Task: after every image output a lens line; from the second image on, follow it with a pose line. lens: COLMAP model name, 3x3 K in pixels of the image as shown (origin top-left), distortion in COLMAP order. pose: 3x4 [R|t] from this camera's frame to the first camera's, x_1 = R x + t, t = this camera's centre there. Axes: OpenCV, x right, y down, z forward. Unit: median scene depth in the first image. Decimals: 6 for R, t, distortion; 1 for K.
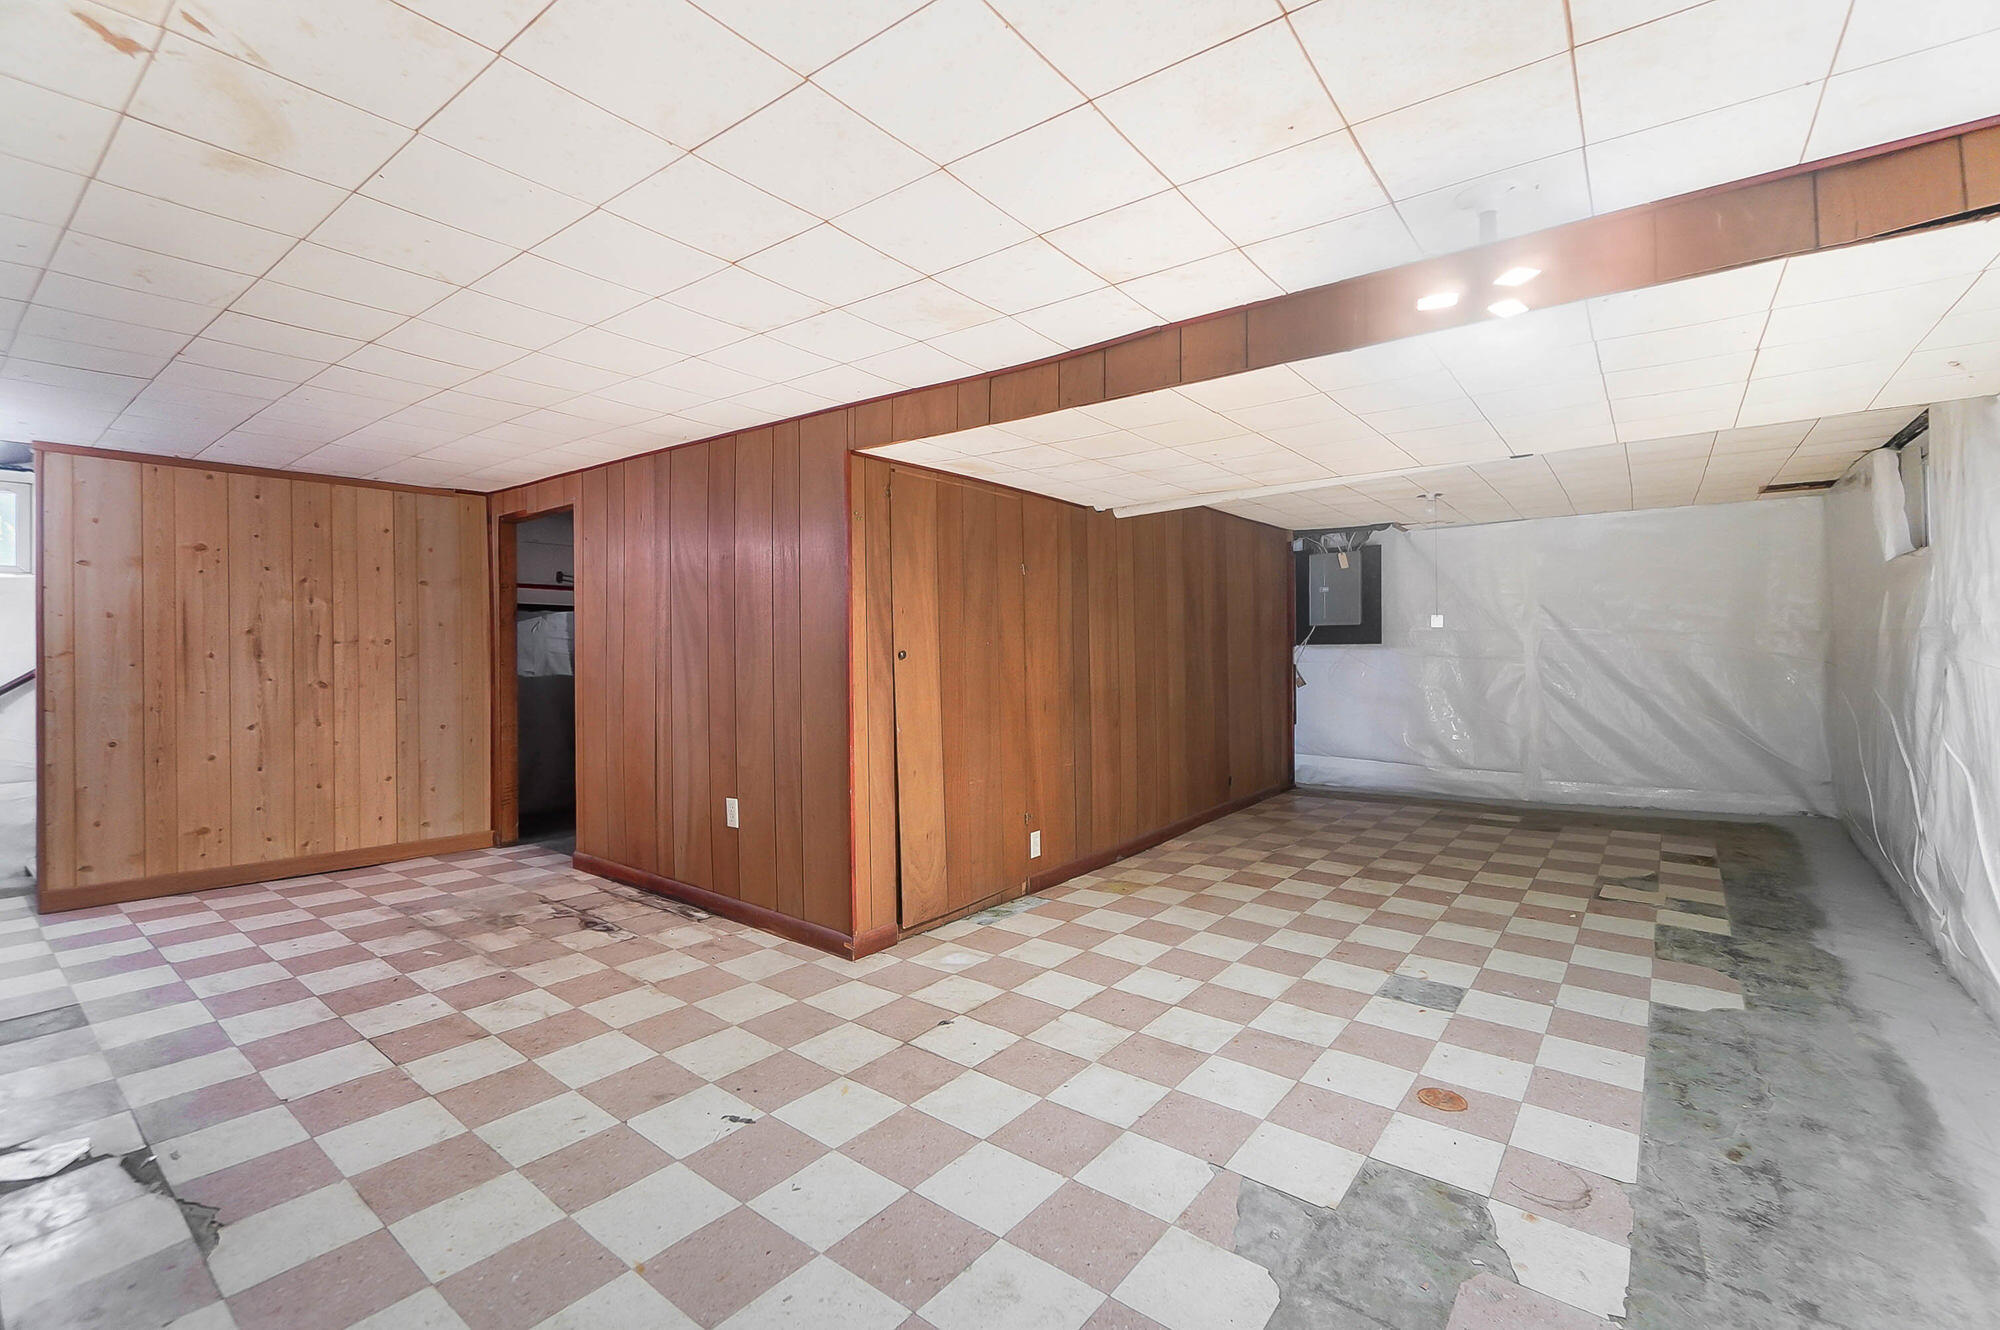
lens RADIAL K [[865.3, 0, 1001.3], [0, 865.3, 657.9], [0, 0, 1]] dist [-0.001610, -0.001281]
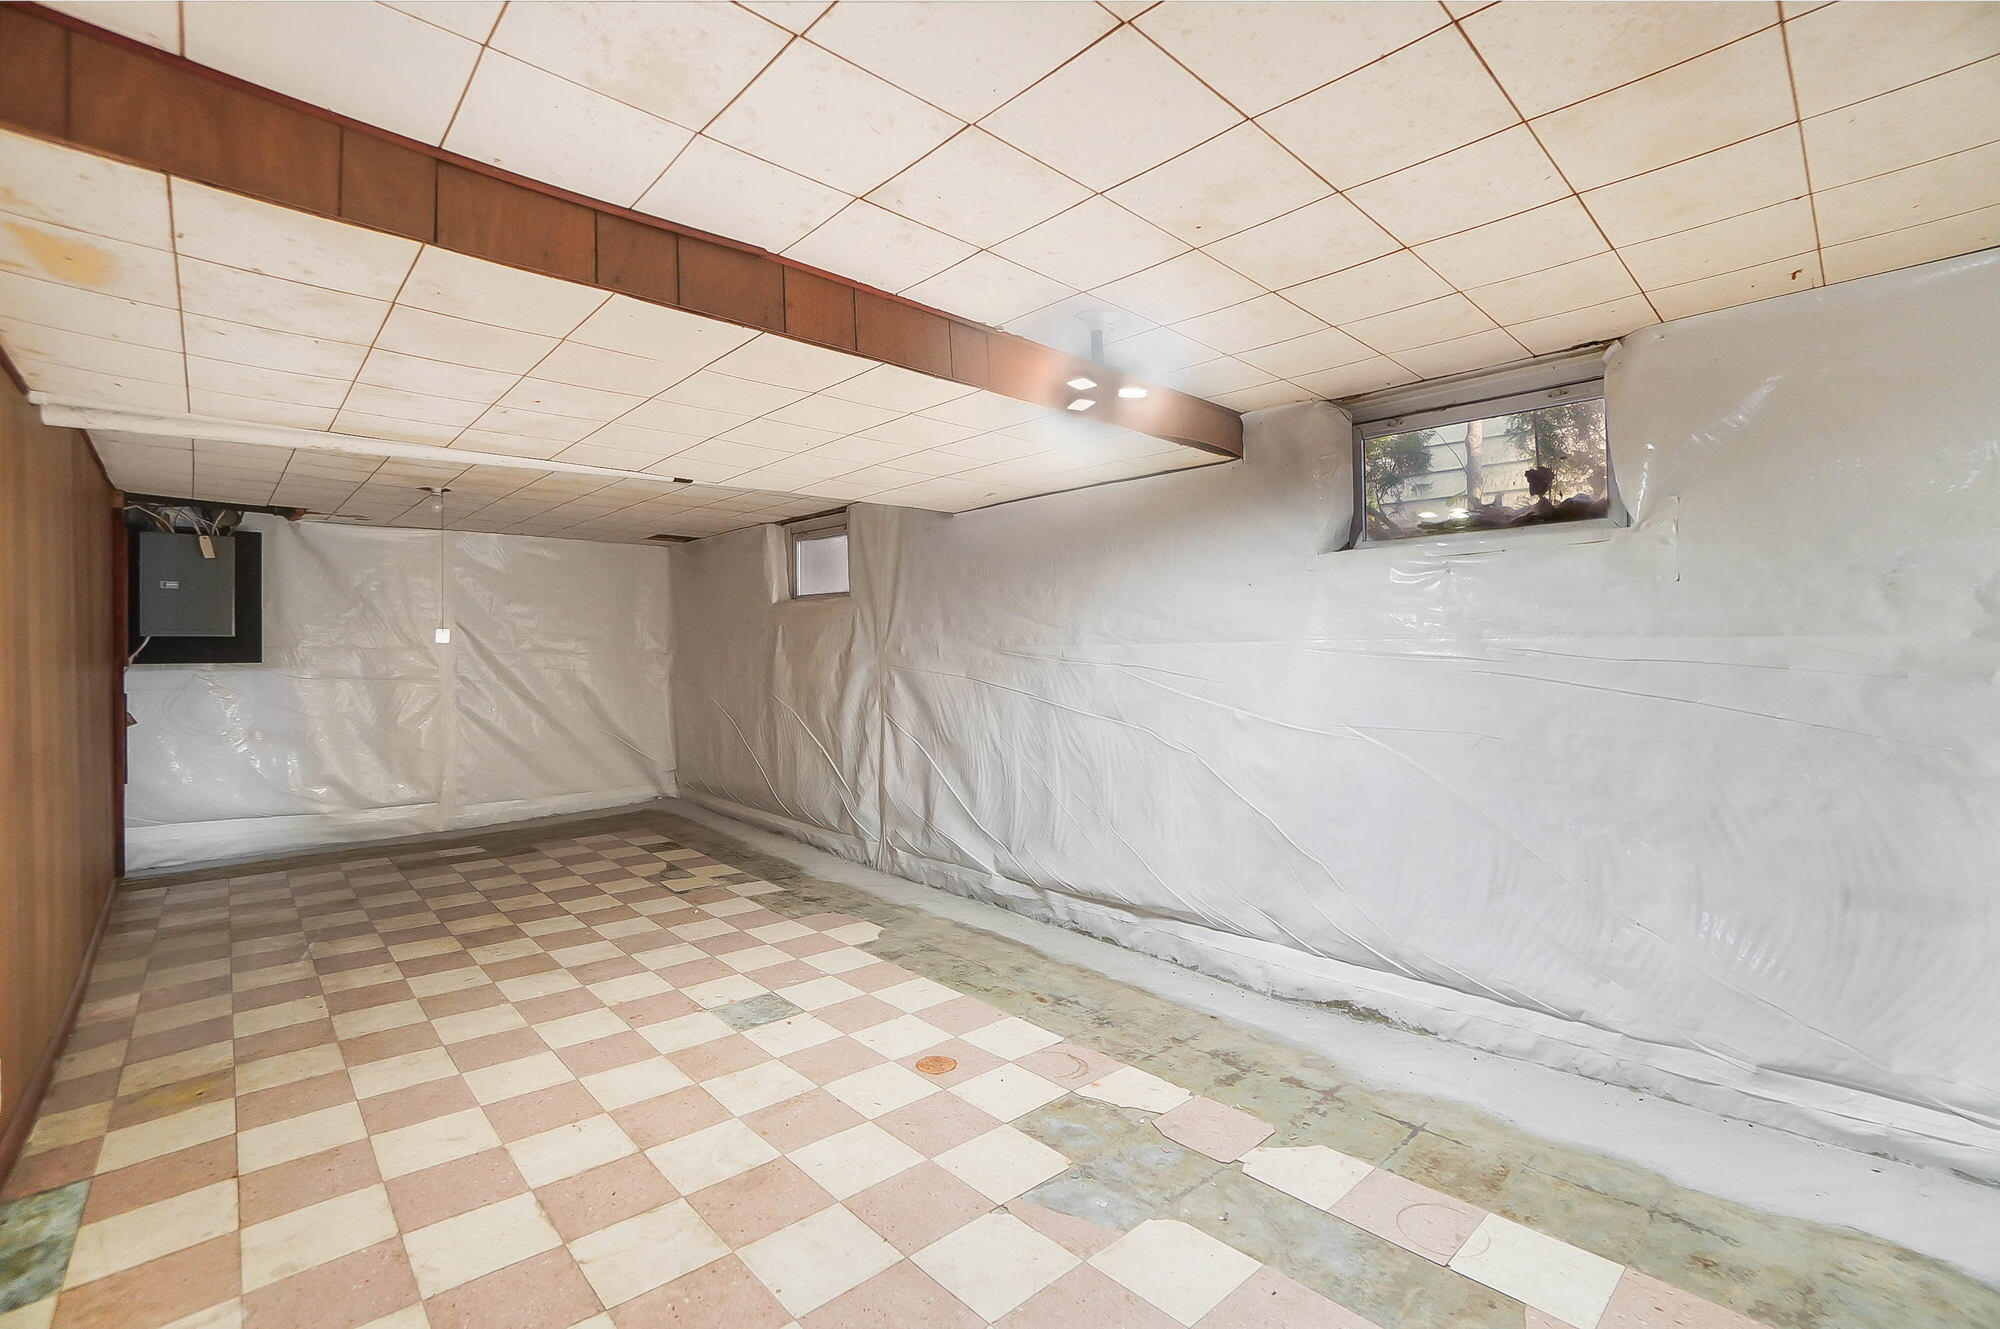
lens RADIAL K [[885.0, 0, 1000.0], [0, 885.0, 664.5], [0, 0, 1]] dist [-0.070283, 0.027079]
pose [[0.163435, -0.001349, 0.986553, -0.438988], [0.017644, 0.999843, -0.001556, -0.004917], [-0.986396, 0.017661, 0.163433, 0.533193]]
